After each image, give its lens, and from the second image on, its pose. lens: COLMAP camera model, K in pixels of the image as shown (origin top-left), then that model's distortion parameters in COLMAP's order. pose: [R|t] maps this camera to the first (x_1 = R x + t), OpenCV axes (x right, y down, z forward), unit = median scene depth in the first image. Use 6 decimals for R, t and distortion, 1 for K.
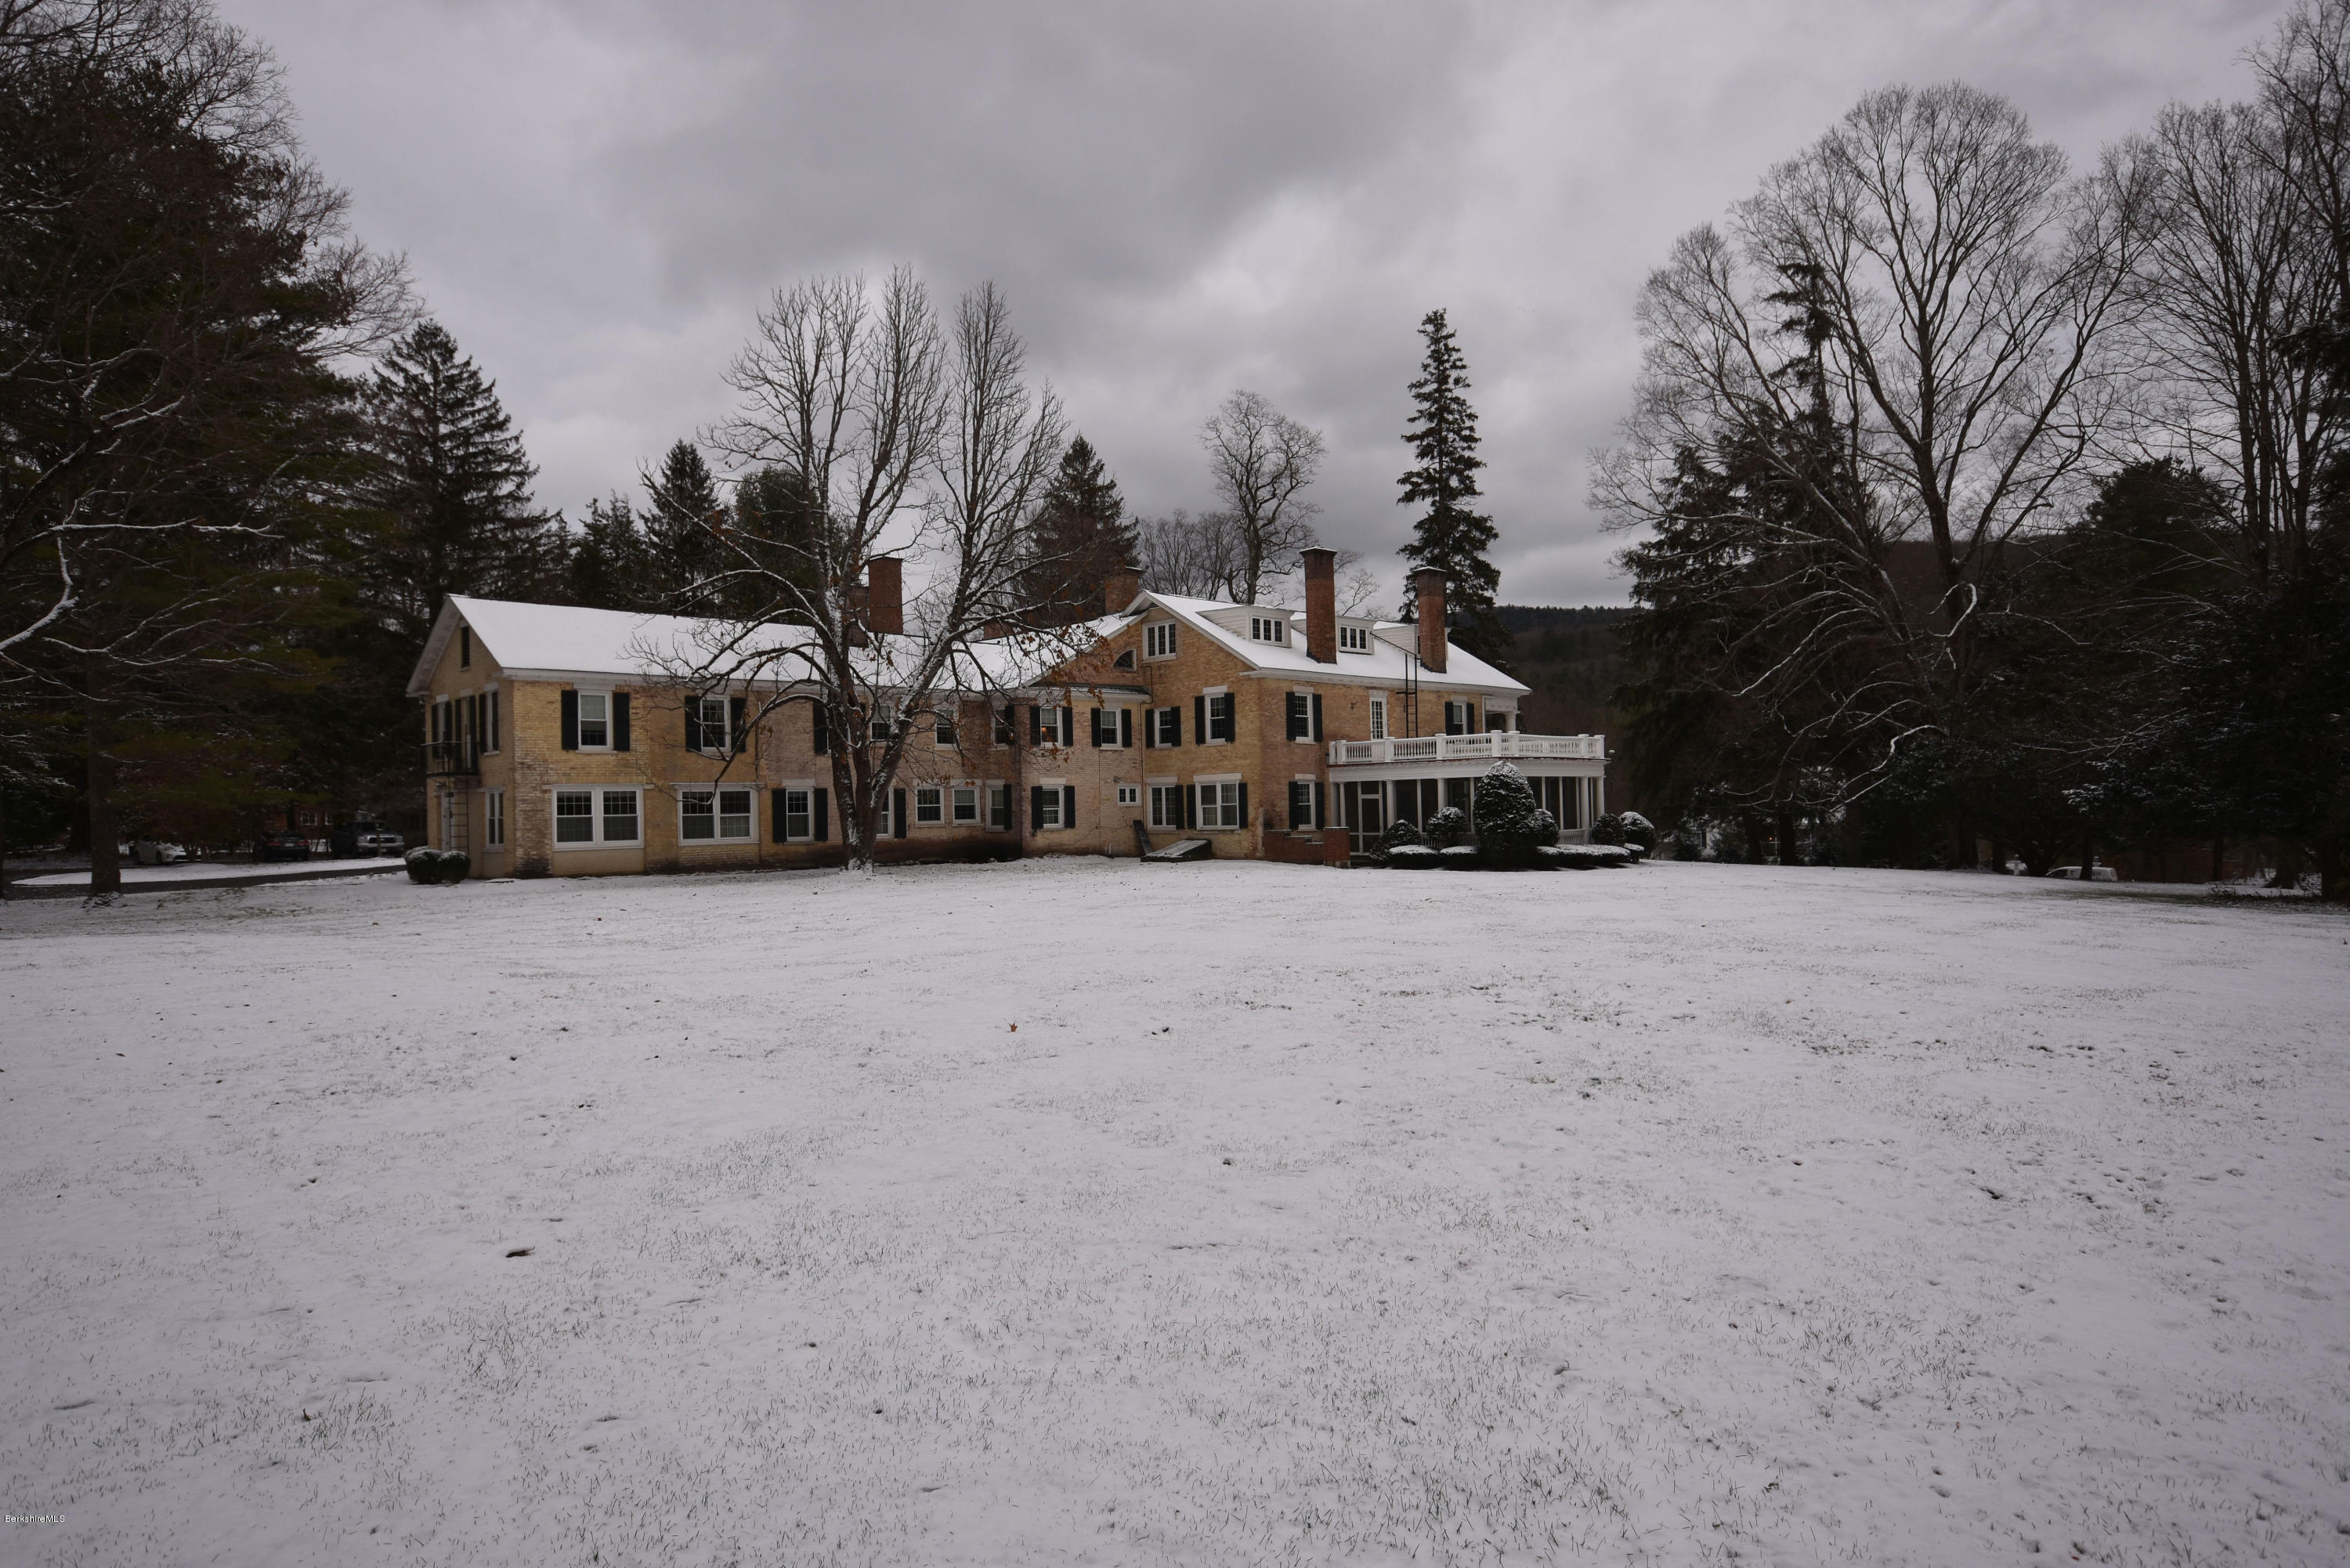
lens RADIAL K [[1507.1, 0, 1191.3], [0, 1507.1, 797.0], [0, 0, 1]] dist [0.007881, 0.004009]
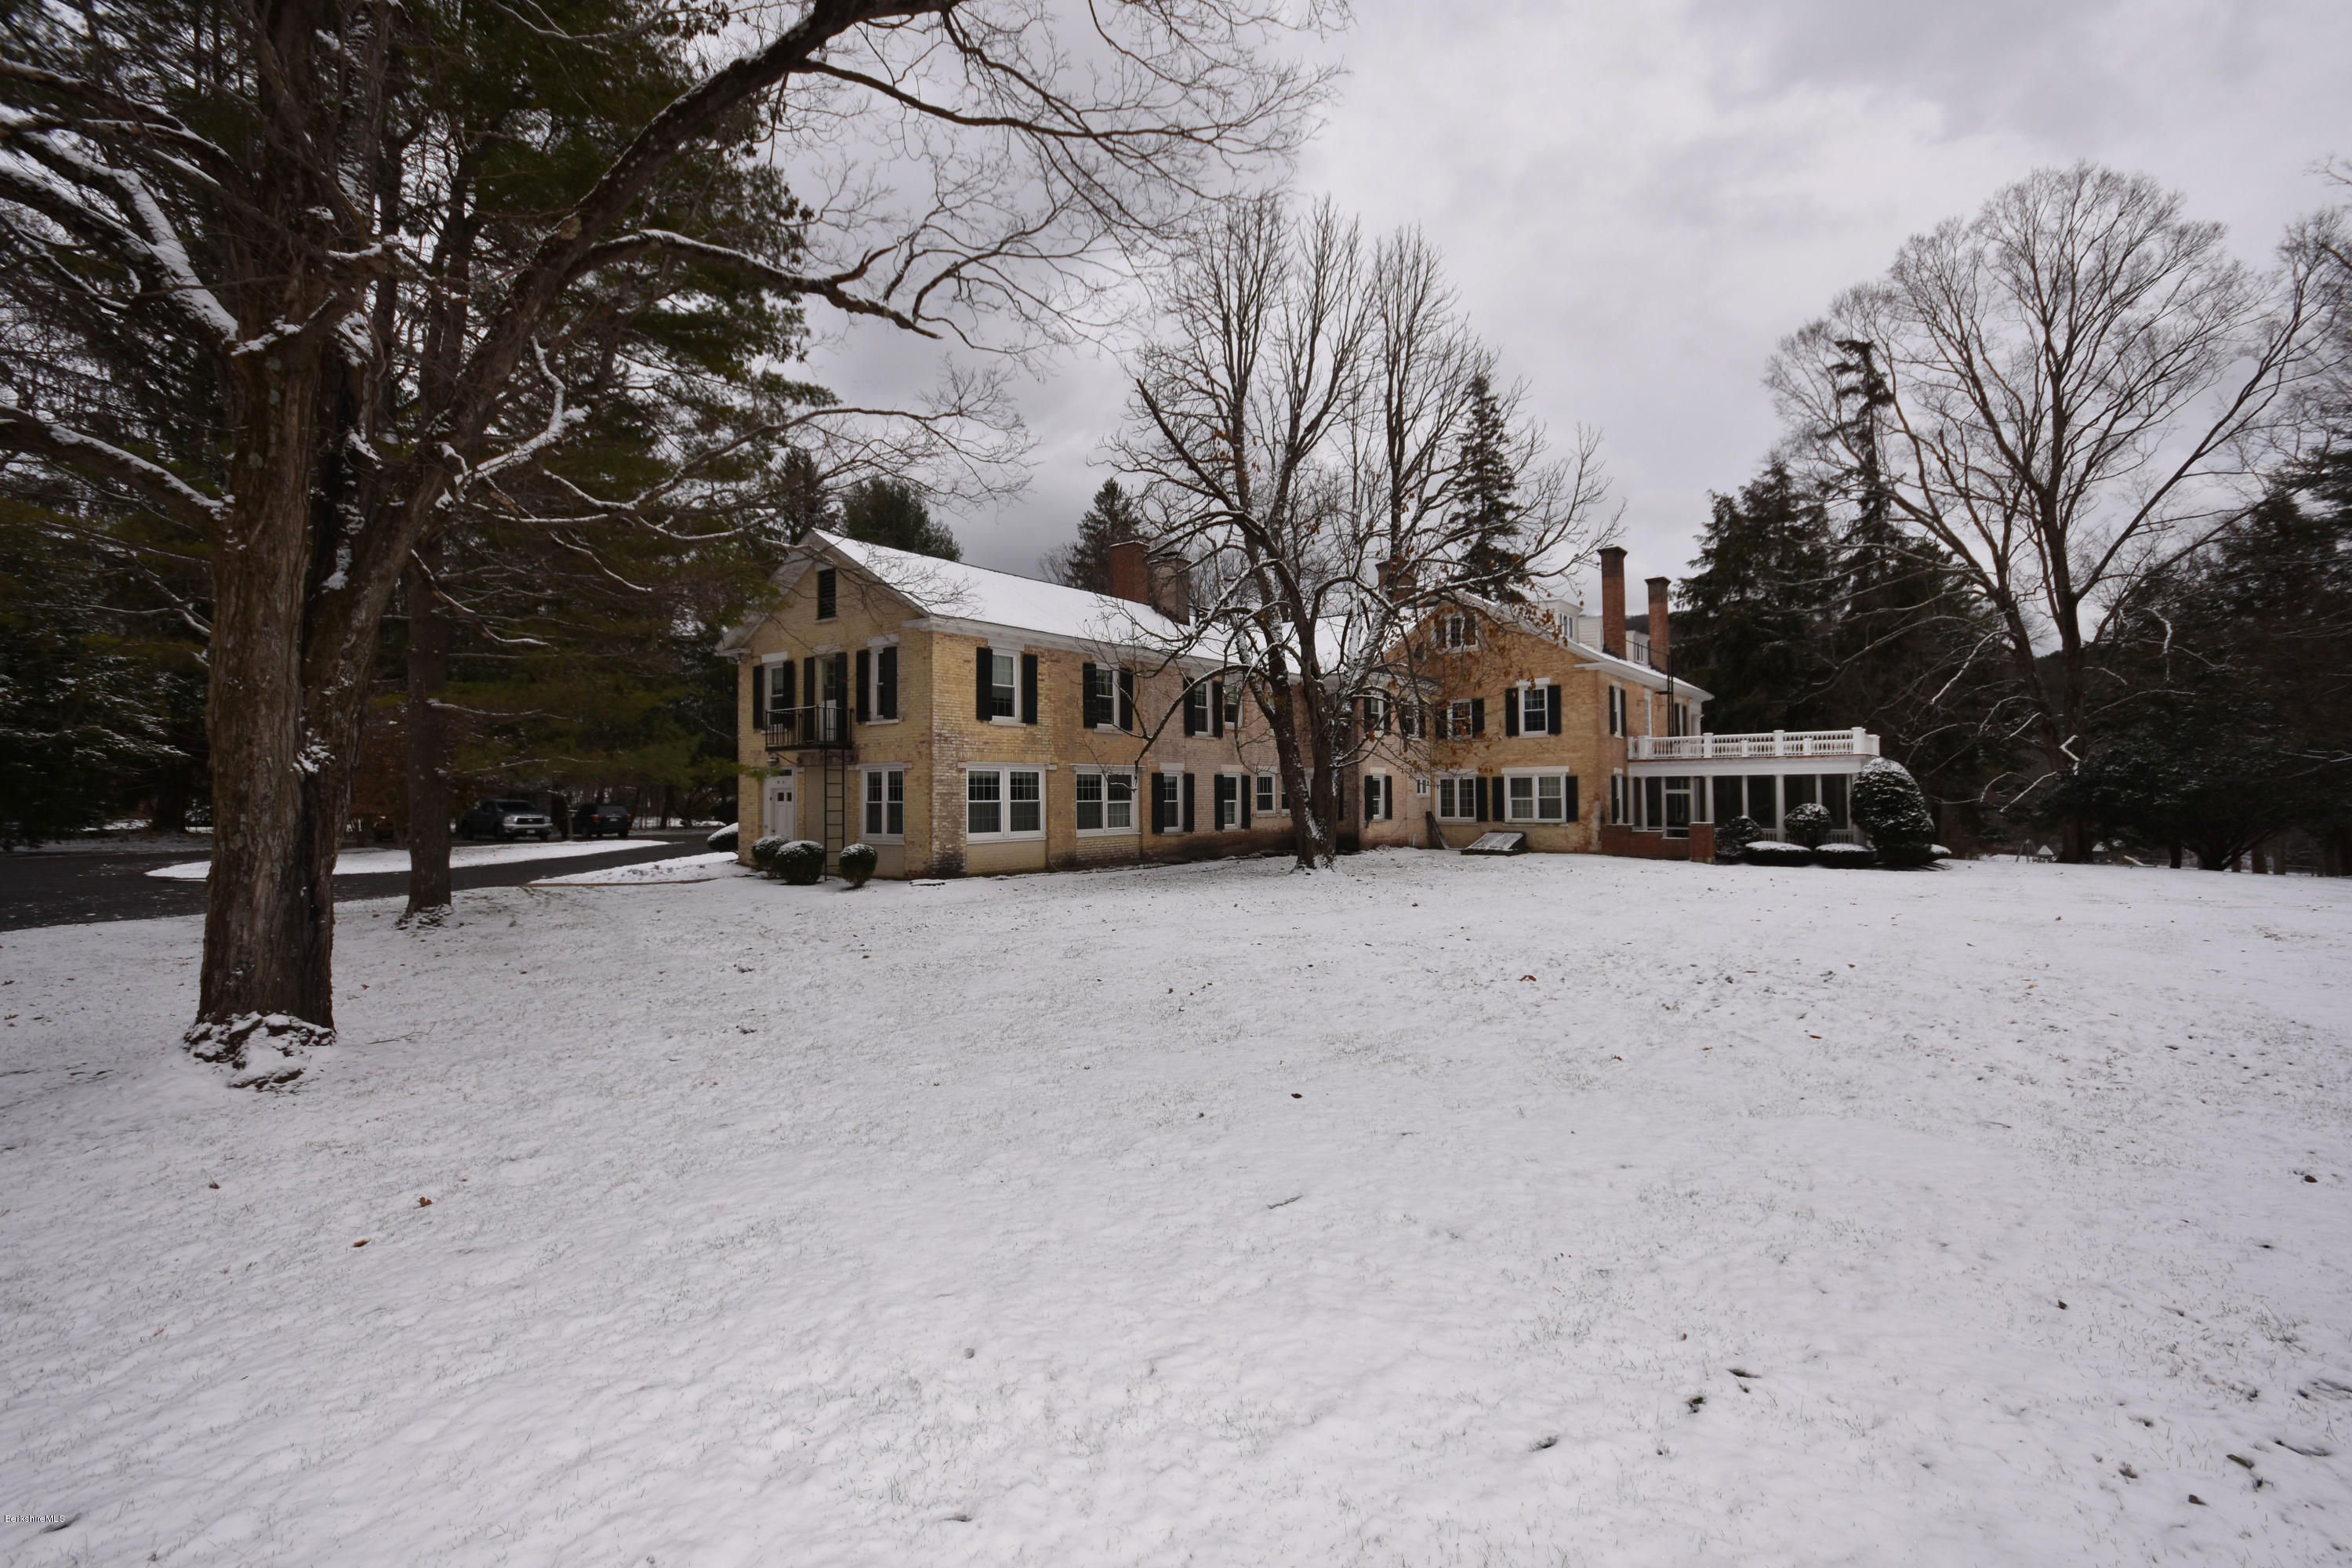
lens RADIAL K [[1116.4, 0, 1187.7], [0, 1116.4, 763.4], [0, 0, 1]] dist [0.015076, -0.002064]
pose [[0.986312, 0.019679, 0.163711, -0.331430], [-0.015811, 0.999565, -0.024896, 0.004545], [-0.164130, 0.021967, 0.986194, 0.316446]]
